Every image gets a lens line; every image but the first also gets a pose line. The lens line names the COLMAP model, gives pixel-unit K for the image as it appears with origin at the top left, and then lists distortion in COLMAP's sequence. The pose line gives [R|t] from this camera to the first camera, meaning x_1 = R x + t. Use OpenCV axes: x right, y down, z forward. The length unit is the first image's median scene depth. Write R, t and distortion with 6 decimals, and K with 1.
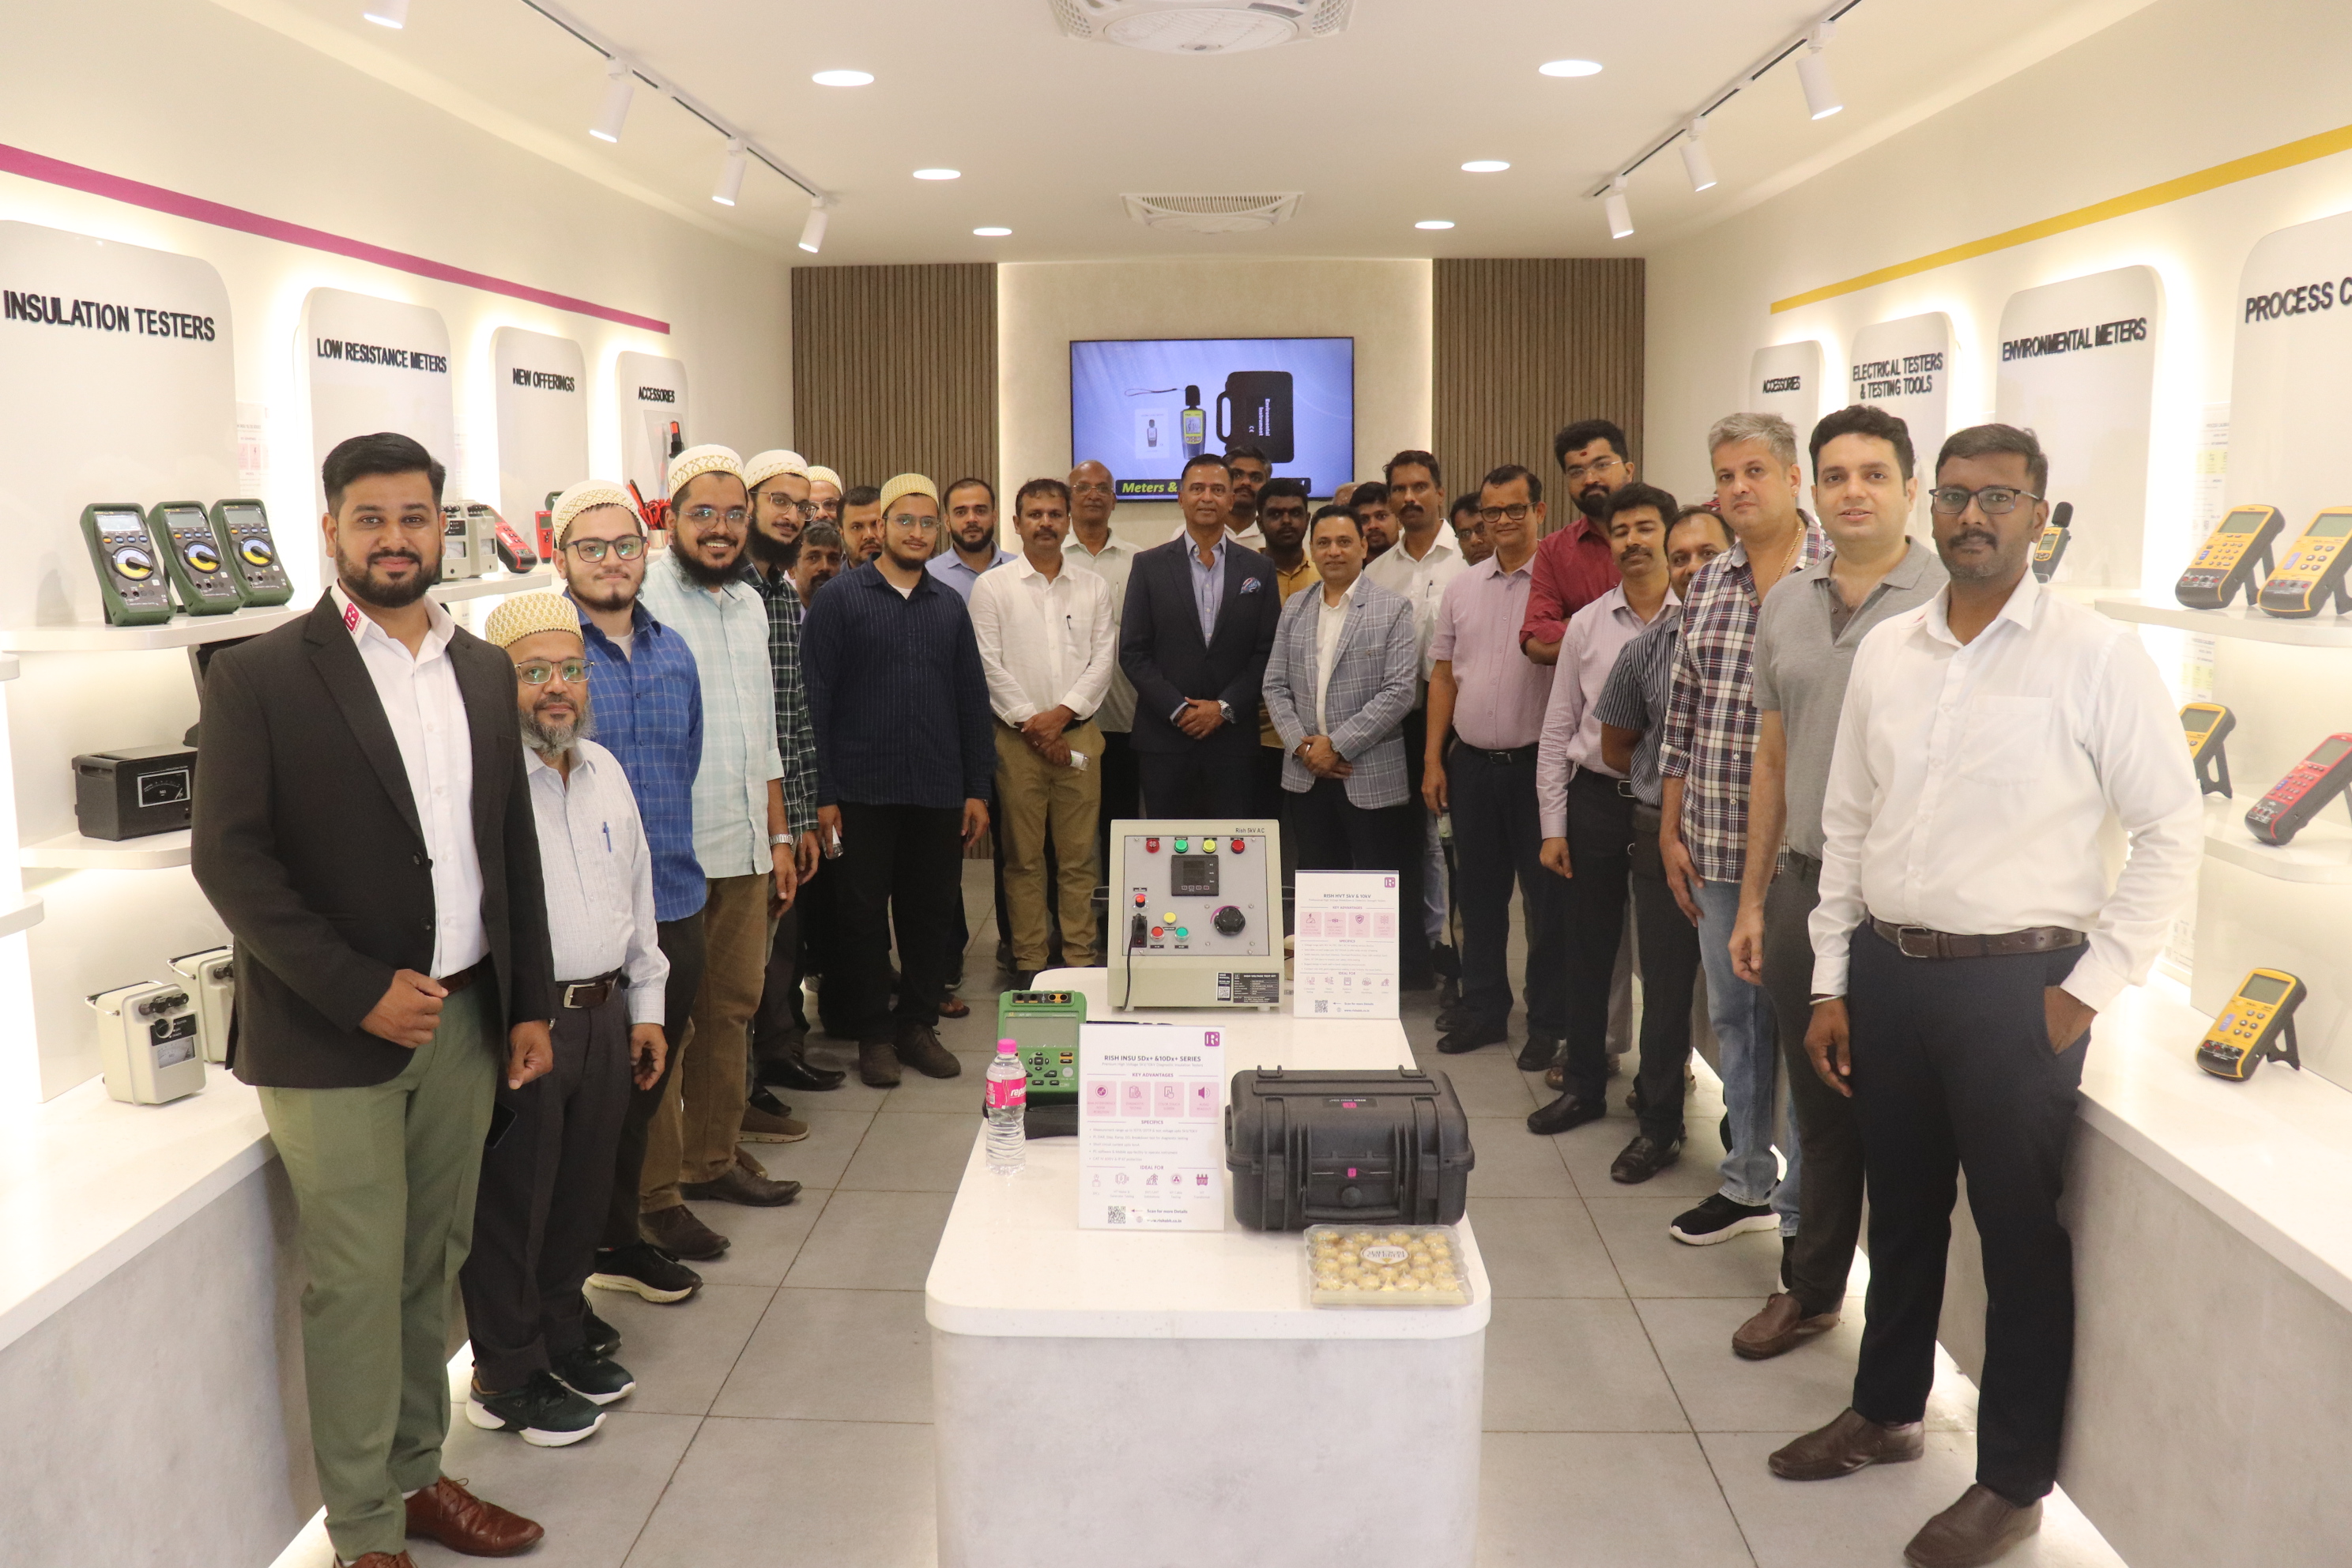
lens RADIAL K [[1975.0, 0, 1159.7], [0, 1975.0, 766.0], [0, 0, 1]] dist [-0.161914, 0.141671]
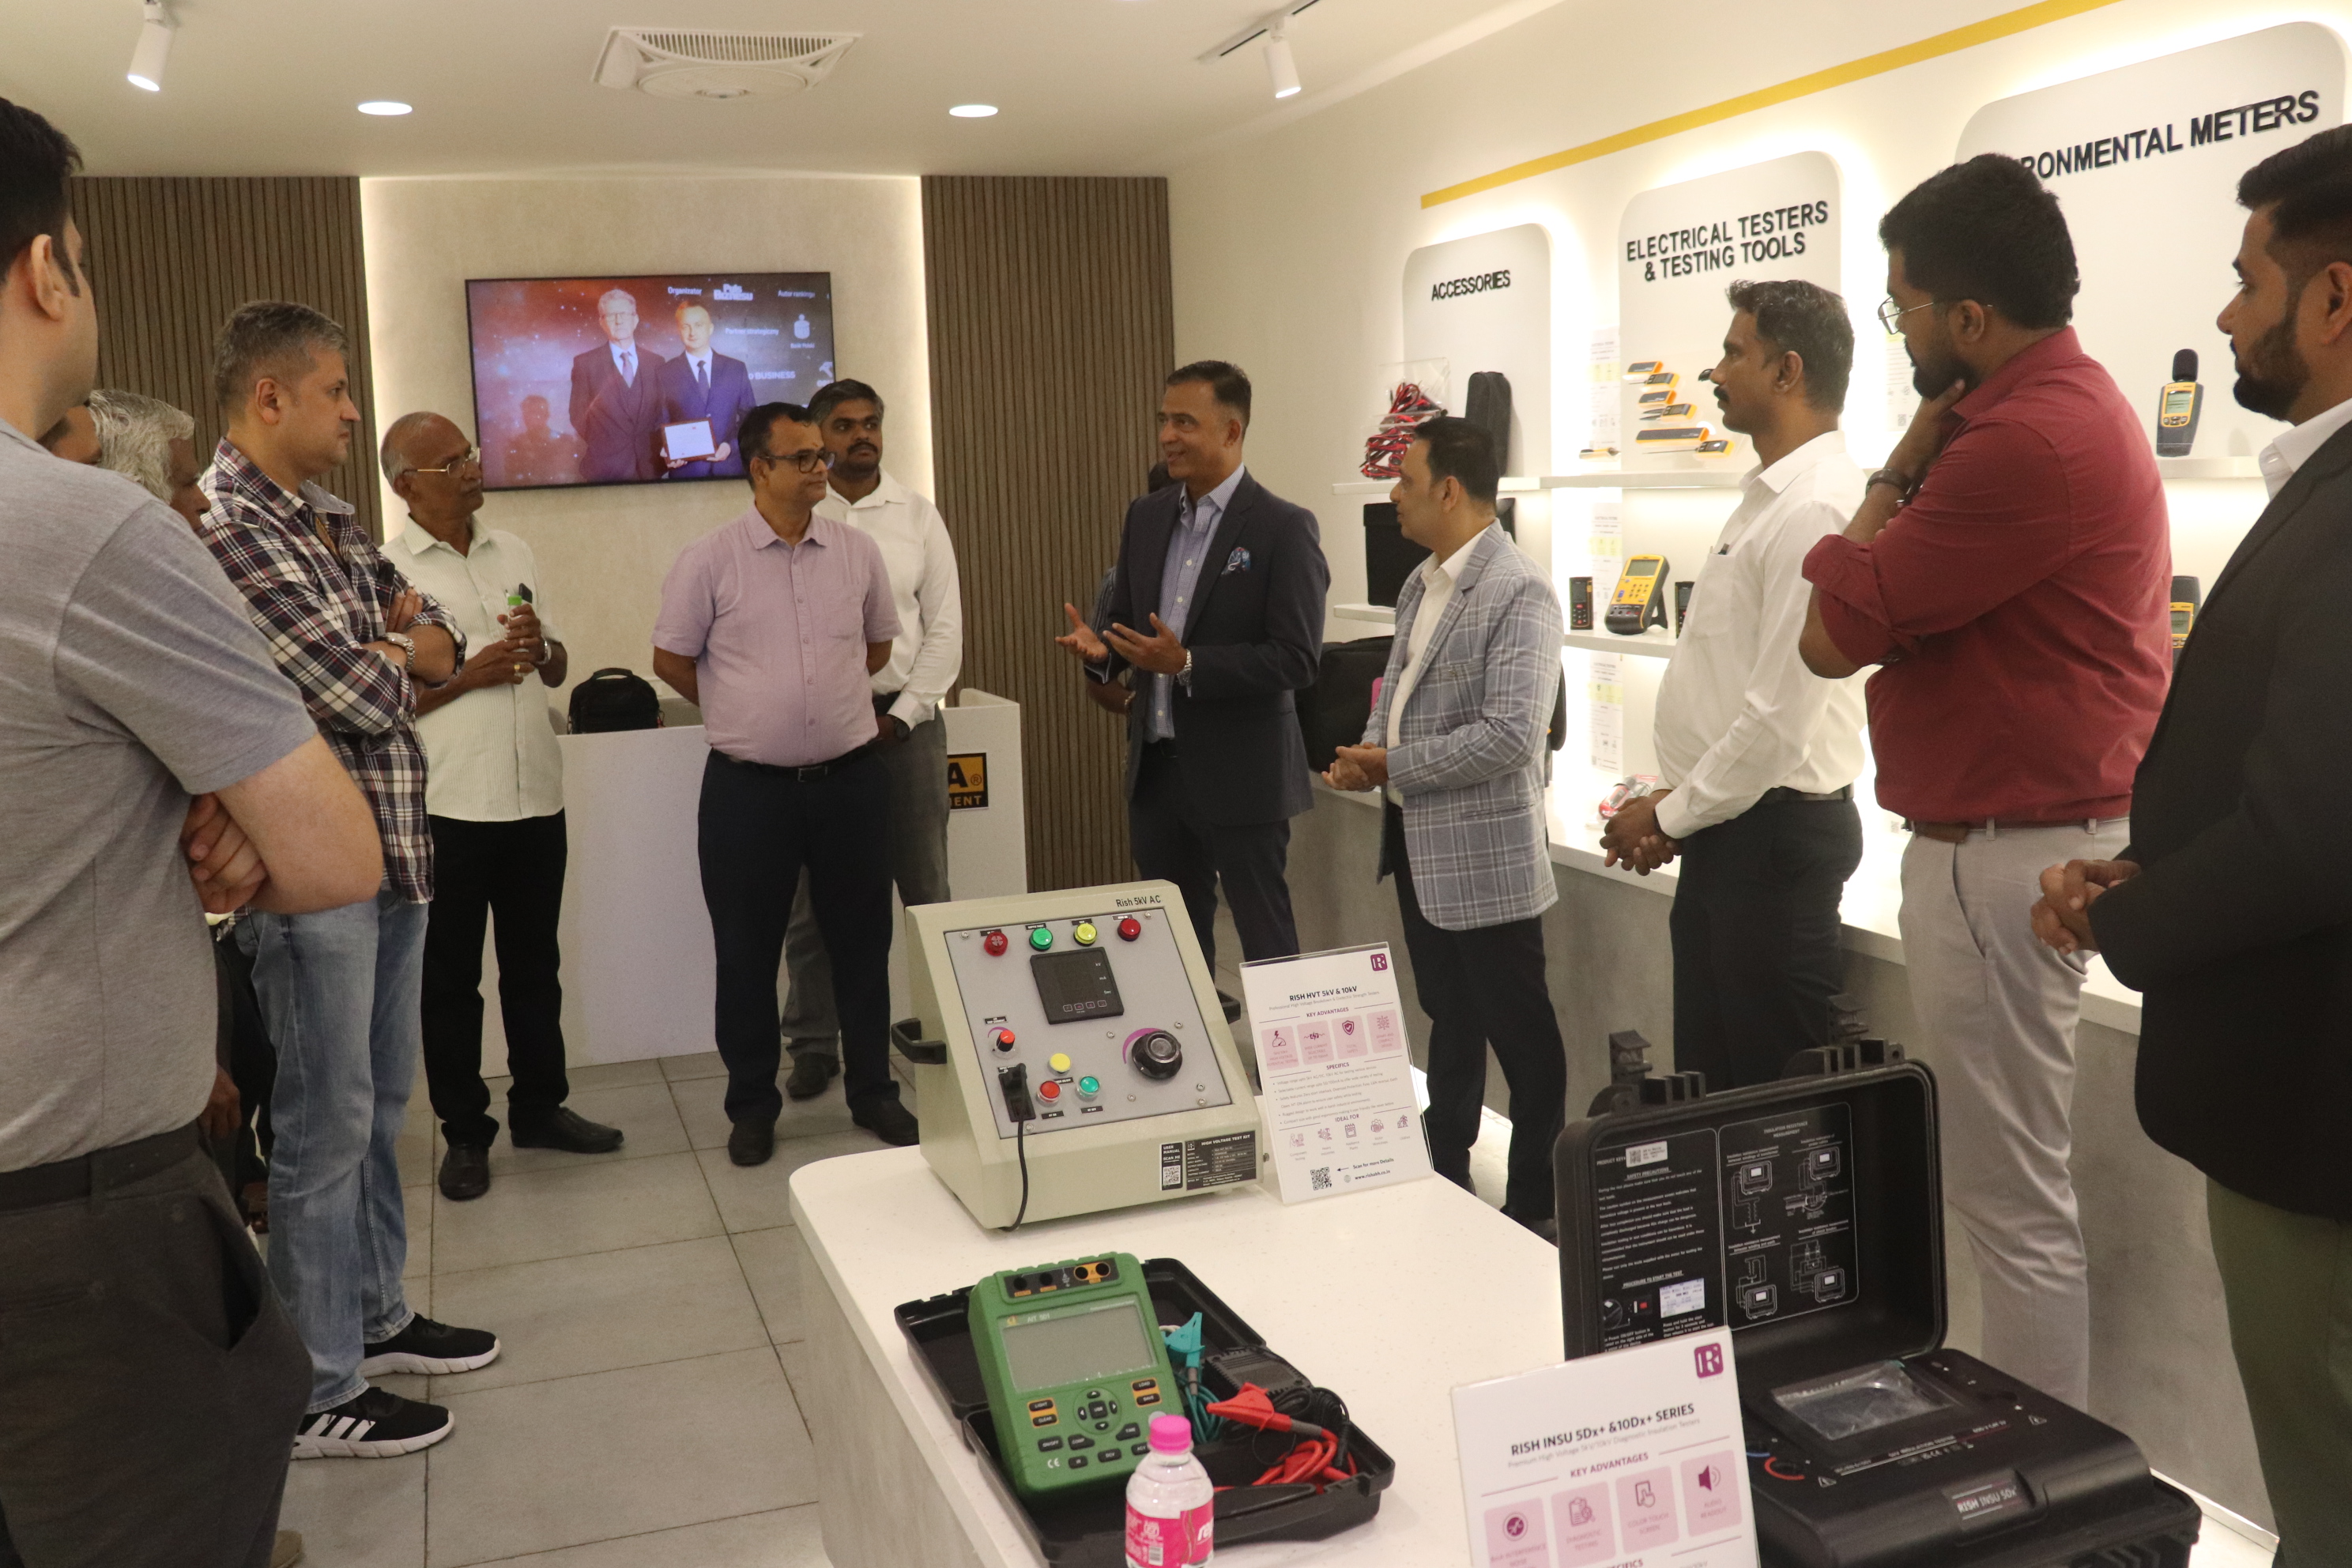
lens RADIAL K [[1966.7, 0, 1156.2], [0, 1966.7, 774.9], [0, 0, 1]] dist [-0.170212, 0.147418]
pose [[0.926712, -0.081335, 0.366865, -0.179448], [0.085973, 0.996291, 0.003712, -0.008819], [-0.365806, 0.028101, 0.930267, 0.447670]]
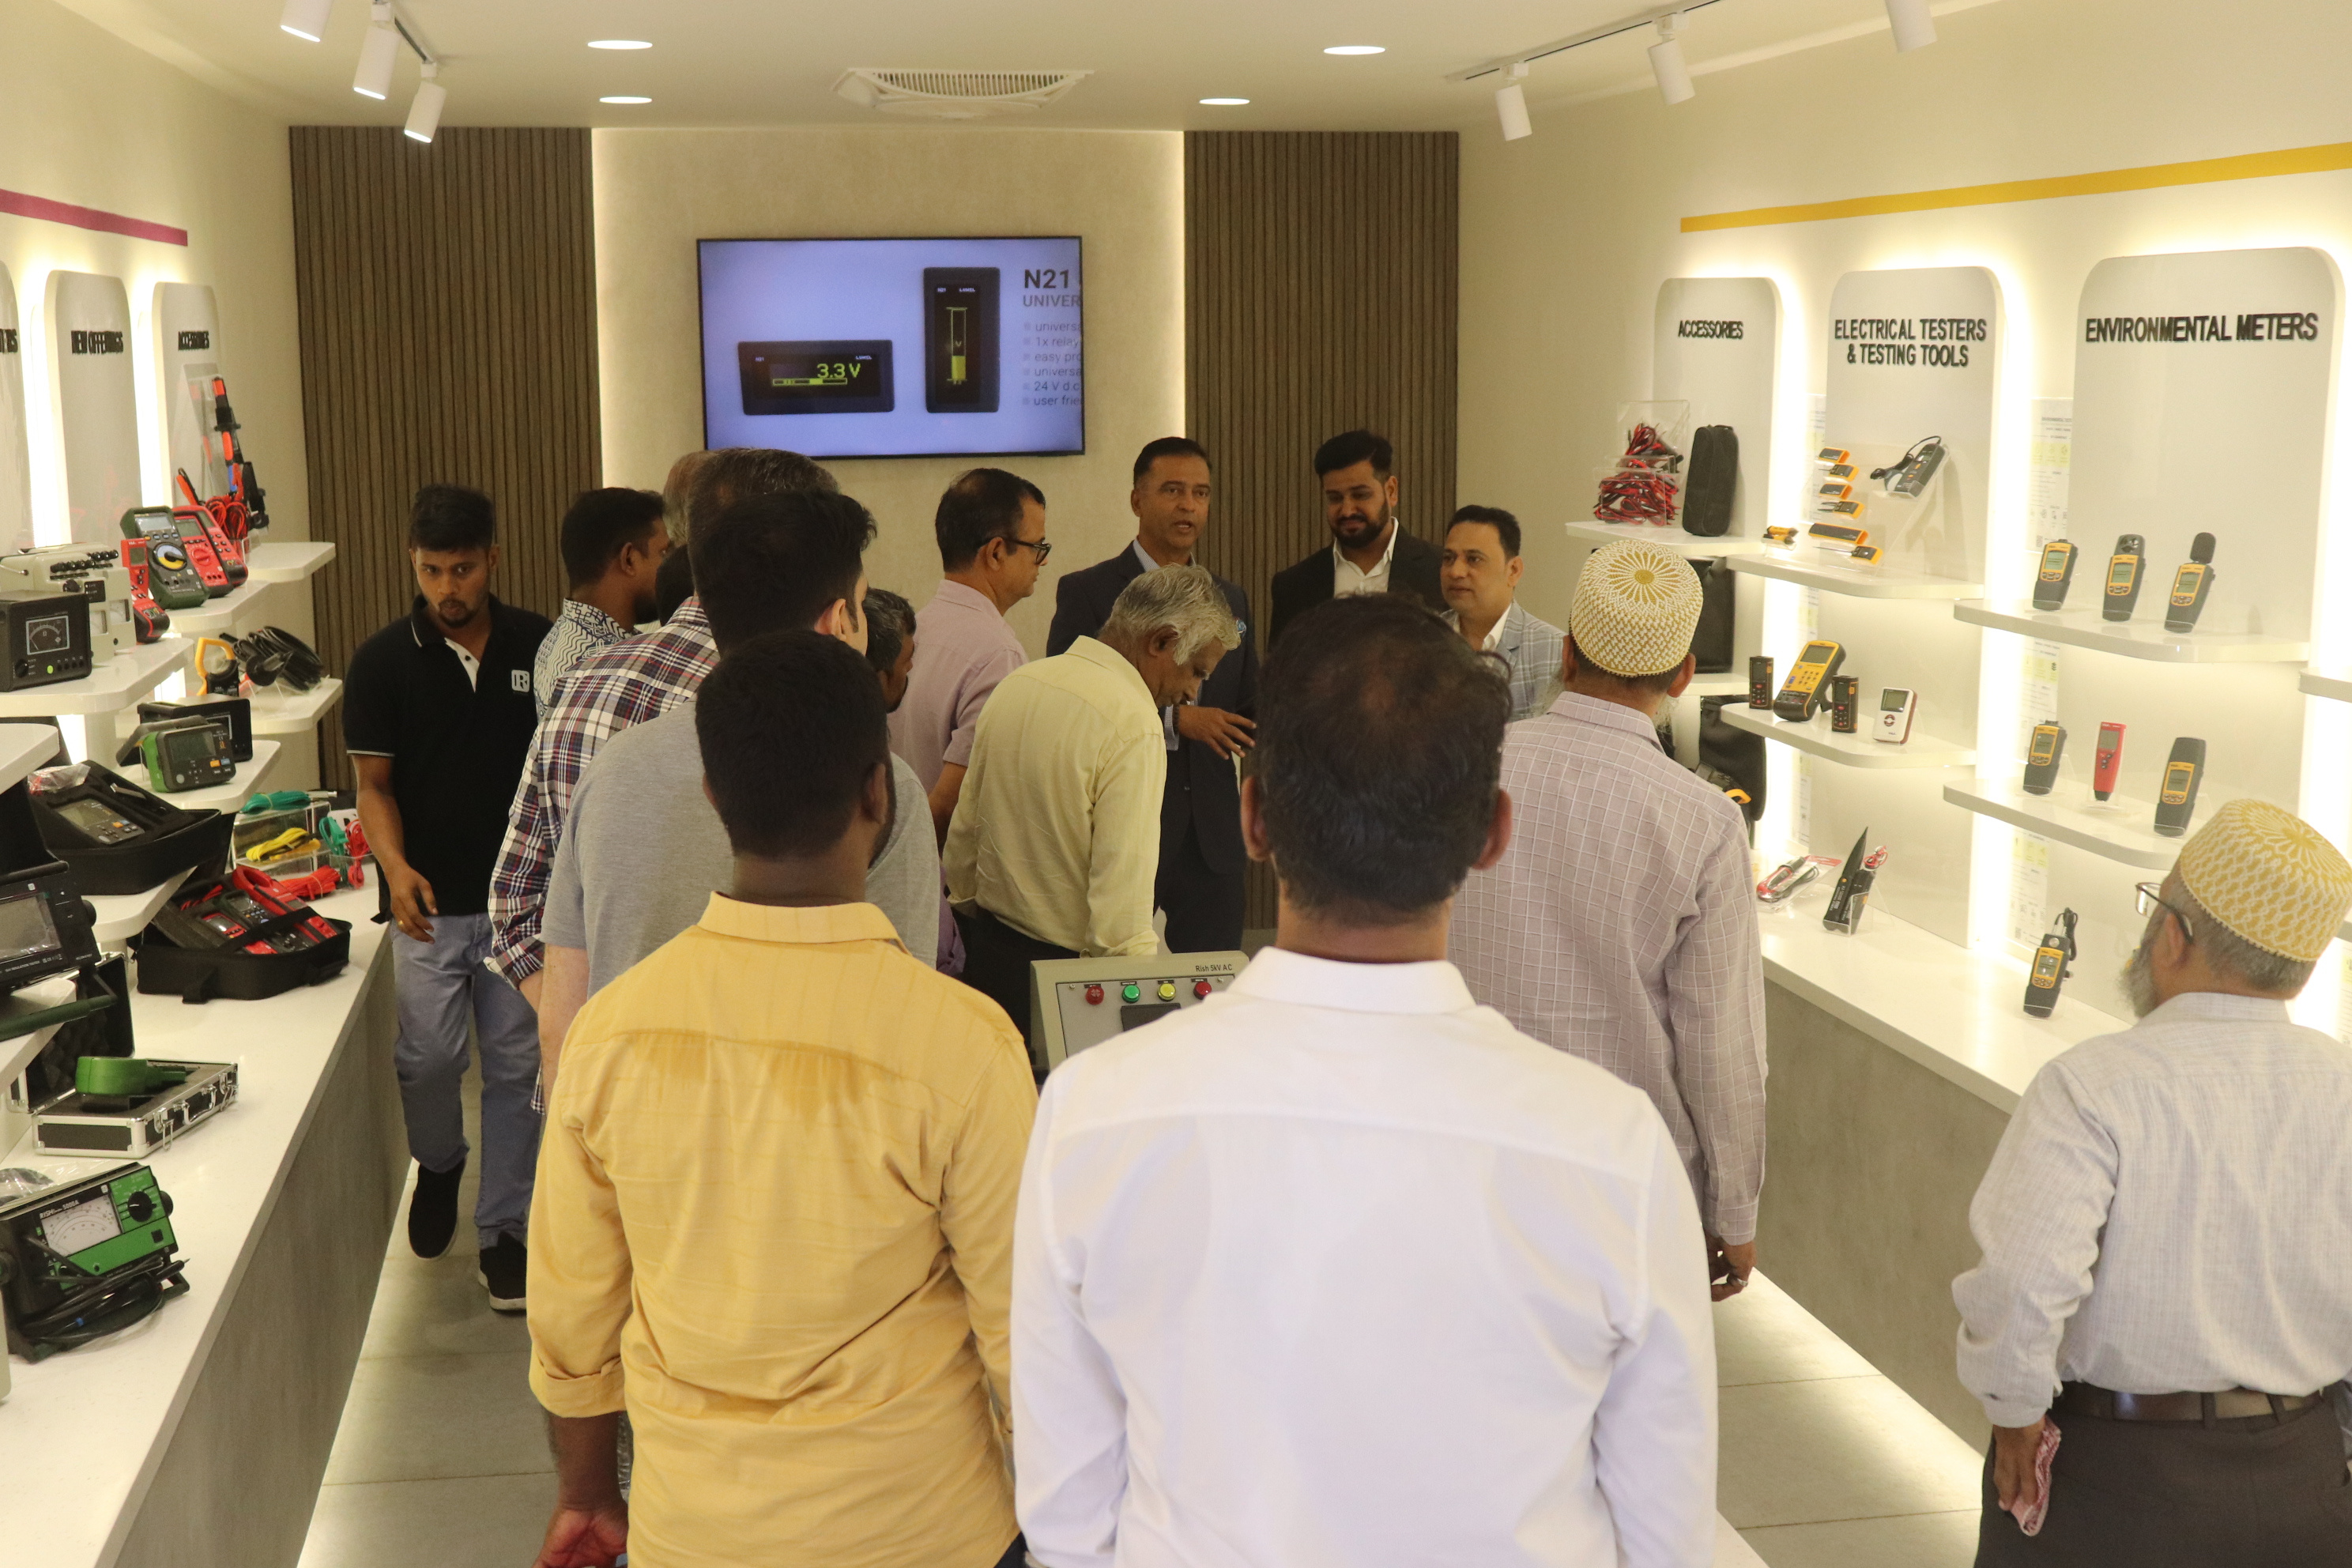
lens RADIAL K [[2699.5, 0, 1155.9], [0, 2699.5, 781.9], [0, 0, 1]] dist [-0.069648, 0.209914]
pose [[0.976131, -0.035349, 0.214287, -0.211098], [0.031353, 0.999266, 0.022021, -0.067715], [-0.214908, -0.014777, 0.976522, -0.030881]]
